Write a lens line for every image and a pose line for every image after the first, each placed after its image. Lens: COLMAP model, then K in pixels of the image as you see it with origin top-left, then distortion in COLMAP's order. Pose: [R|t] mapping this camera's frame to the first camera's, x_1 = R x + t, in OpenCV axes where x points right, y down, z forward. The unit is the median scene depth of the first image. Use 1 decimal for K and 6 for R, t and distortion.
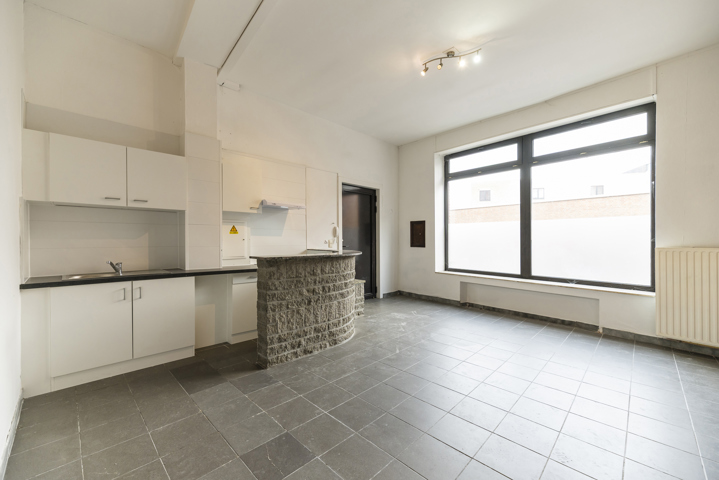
lens RADIAL K [[290.8, 0, 356.8], [0, 290.8, 239.8], [0, 0, 1]] dist [0.004636, -0.001423]
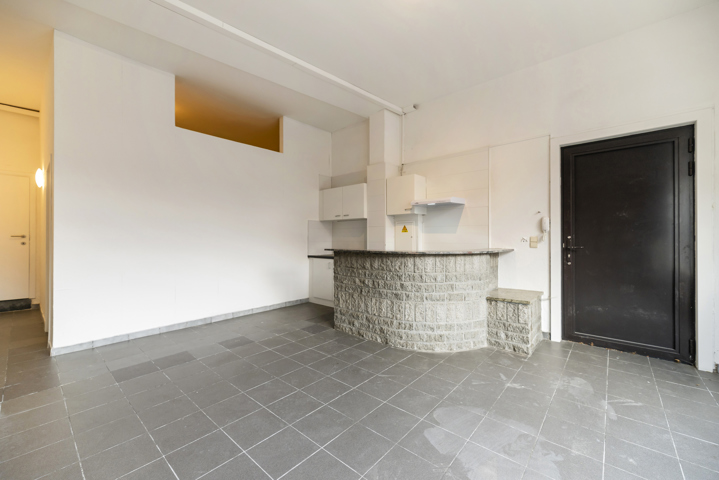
lens RADIAL K [[290.8, 0, 359.4], [0, 290.8, 239.3], [0, 0, 1]] dist [0.004636, -0.001423]
pose [[0.050619, -0.000675, -0.998718, 0.935723], [-0.000166, 1.000000, -0.000684, 0.011383], [0.998718, 0.000200, 0.050619, 0.901567]]
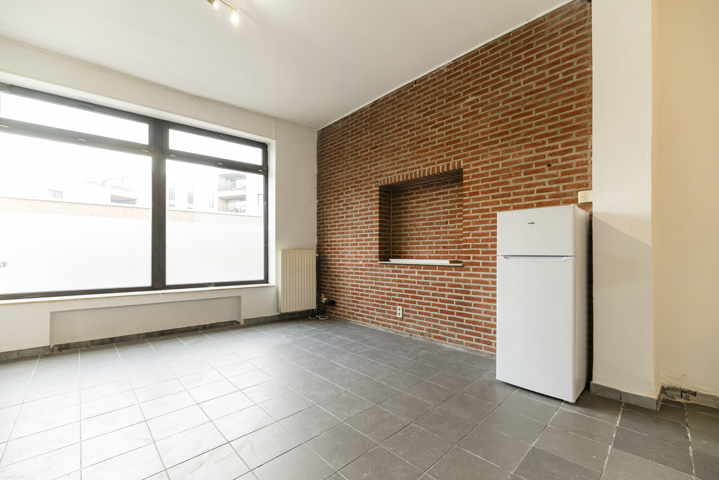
lens RADIAL K [[290.8, 0, 355.1], [0, 290.8, 253.7], [0, 0, 1]] dist [0.004636, -0.001423]
pose [[0.033653, -0.001361, 0.999433, -0.370934], [0.002800, 0.999995, 0.001268, 0.045005], [-0.999430, 0.002756, 0.033657, 0.624837]]
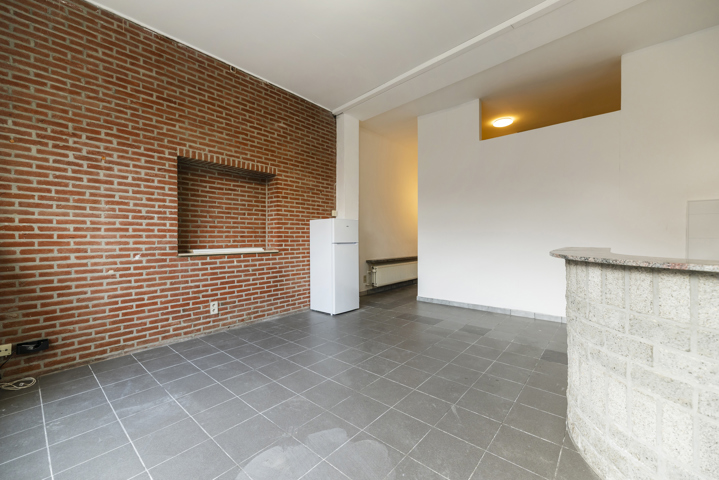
lens RADIAL K [[290.8, 0, 363.2], [0, 290.8, 239.9], [0, 0, 1]] dist [0.004636, -0.001423]
pose [[-0.997685, -0.000805, -0.068002, 0.368475], [-0.001655, 0.999921, 0.012452, 0.020217], [0.067987, 0.012536, -0.997607, 1.610122]]
